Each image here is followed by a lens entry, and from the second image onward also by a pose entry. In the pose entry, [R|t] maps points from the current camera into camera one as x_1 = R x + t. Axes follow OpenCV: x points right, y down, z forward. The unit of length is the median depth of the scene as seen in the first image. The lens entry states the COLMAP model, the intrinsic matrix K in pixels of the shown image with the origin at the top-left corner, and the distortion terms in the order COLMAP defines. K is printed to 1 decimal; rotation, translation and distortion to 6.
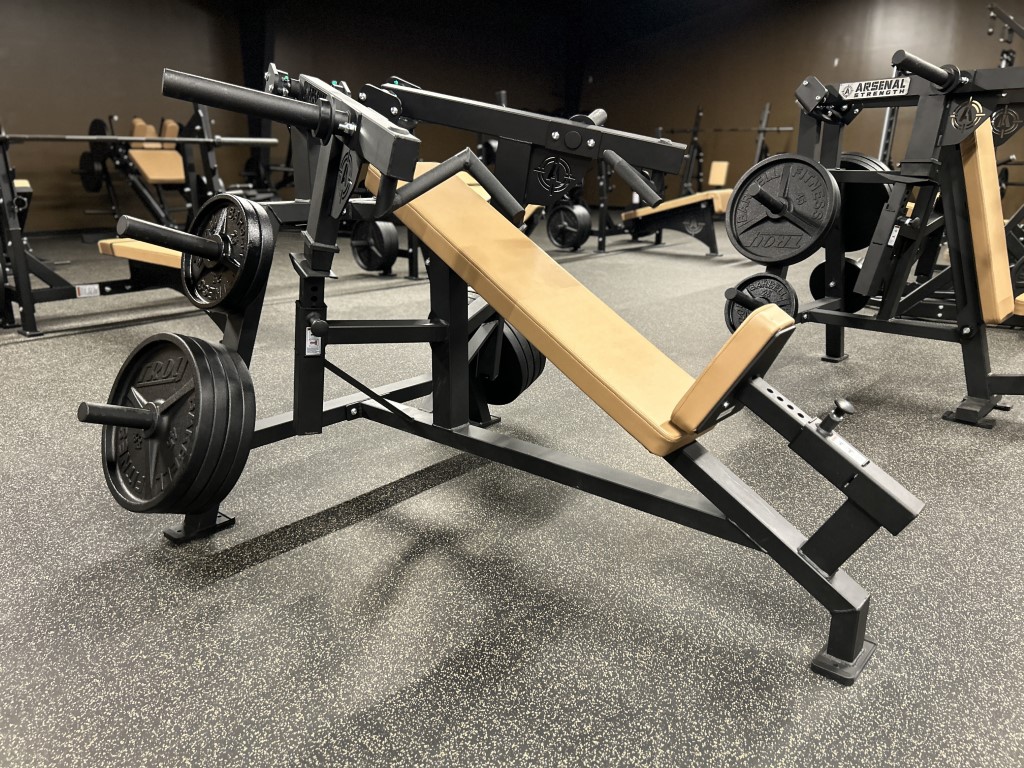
lens RADIAL K [[771.4, 0, 512.0], [0, 771.4, 384.0], [0, 0, 1]] dist [0.036642, -0.047842]
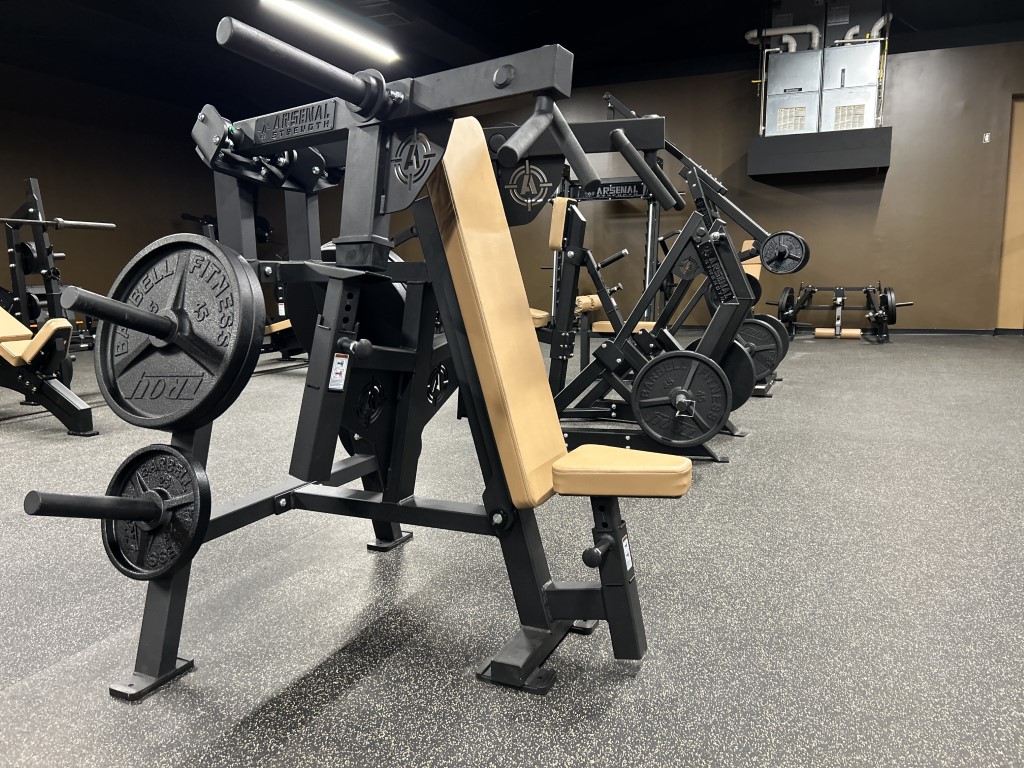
lens RADIAL K [[771.4, 0, 512.0], [0, 771.4, 384.0], [0, 0, 1]] dist [0.036642, -0.047842]
pose [[0.948917, -0.063571, 0.309054, 0.412750], [0.105295, 0.987144, -0.120246, -0.096957], [-0.297437, 0.146645, 0.943412, 0.416949]]
